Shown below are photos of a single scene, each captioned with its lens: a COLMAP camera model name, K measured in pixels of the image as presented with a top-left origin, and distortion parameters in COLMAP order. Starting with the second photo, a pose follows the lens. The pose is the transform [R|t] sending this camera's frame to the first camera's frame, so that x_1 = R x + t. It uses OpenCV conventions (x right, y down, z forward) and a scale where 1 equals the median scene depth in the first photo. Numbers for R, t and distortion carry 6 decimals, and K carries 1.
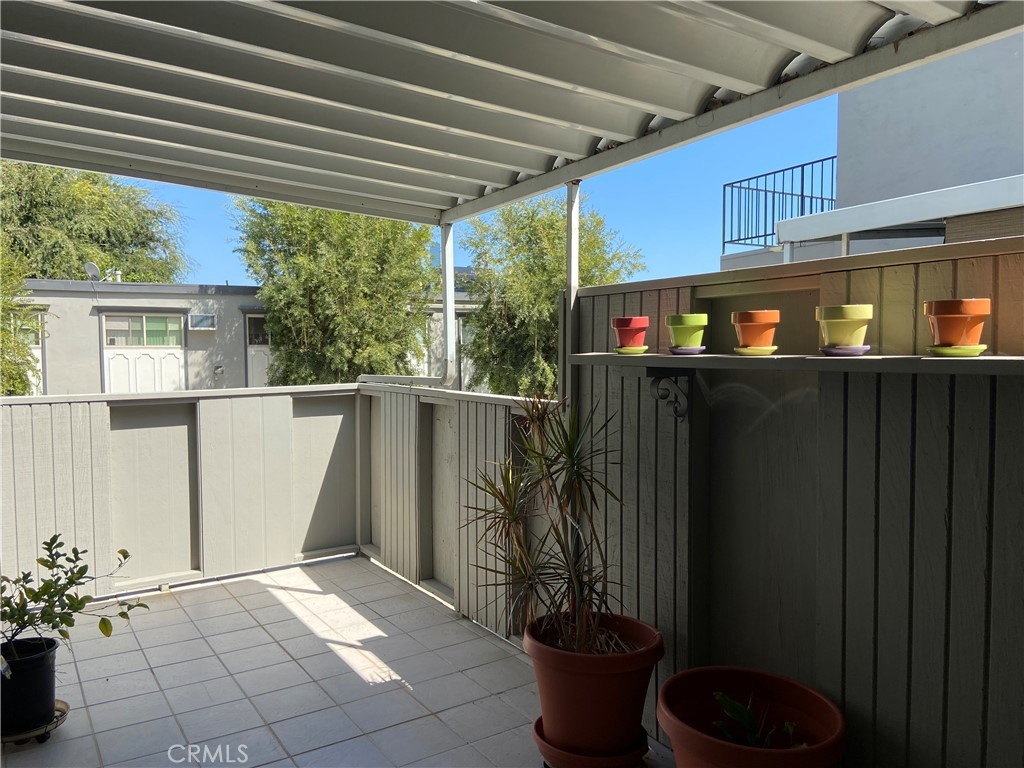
lens RADIAL K [[758.0, 0, 505.5], [0, 758.0, 383.9], [0, 0, 1]] dist [0.121328, -0.154449]
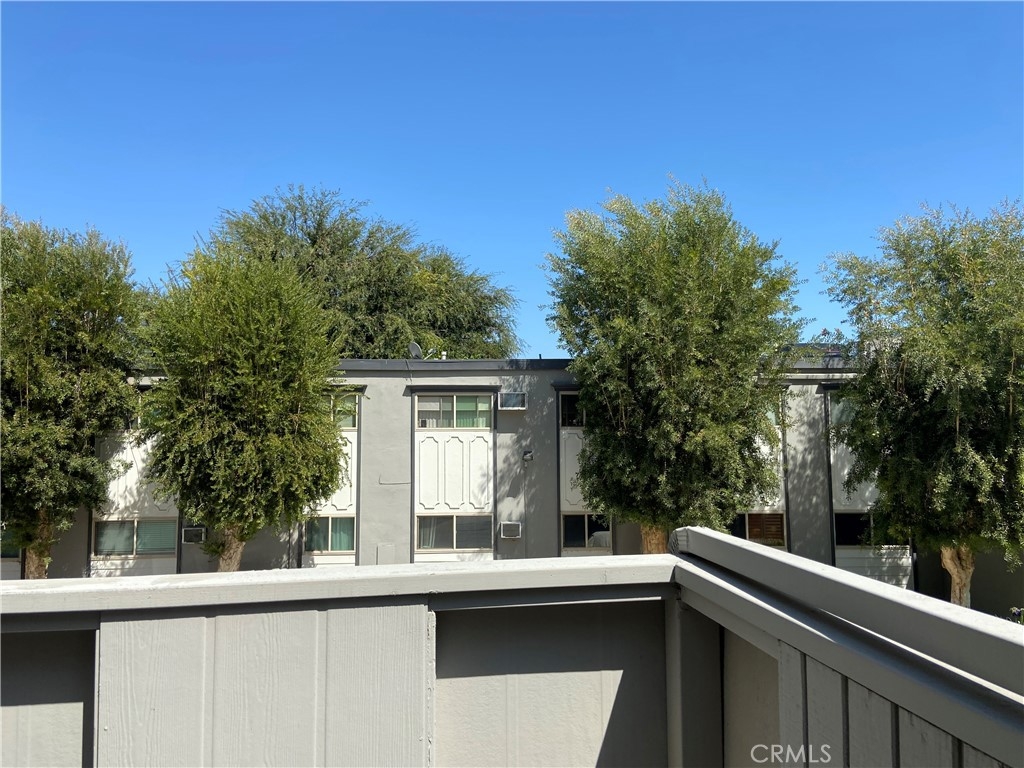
lens RADIAL K [[758.0, 0, 505.5], [0, 758.0, 383.9], [0, 0, 1]] dist [0.121328, -0.154449]
pose [[0.909362, -0.023404, -0.415346, -0.039257], [-0.021356, 0.994473, -0.102794, -0.010335], [0.415457, 0.102347, 0.903837, 0.212851]]
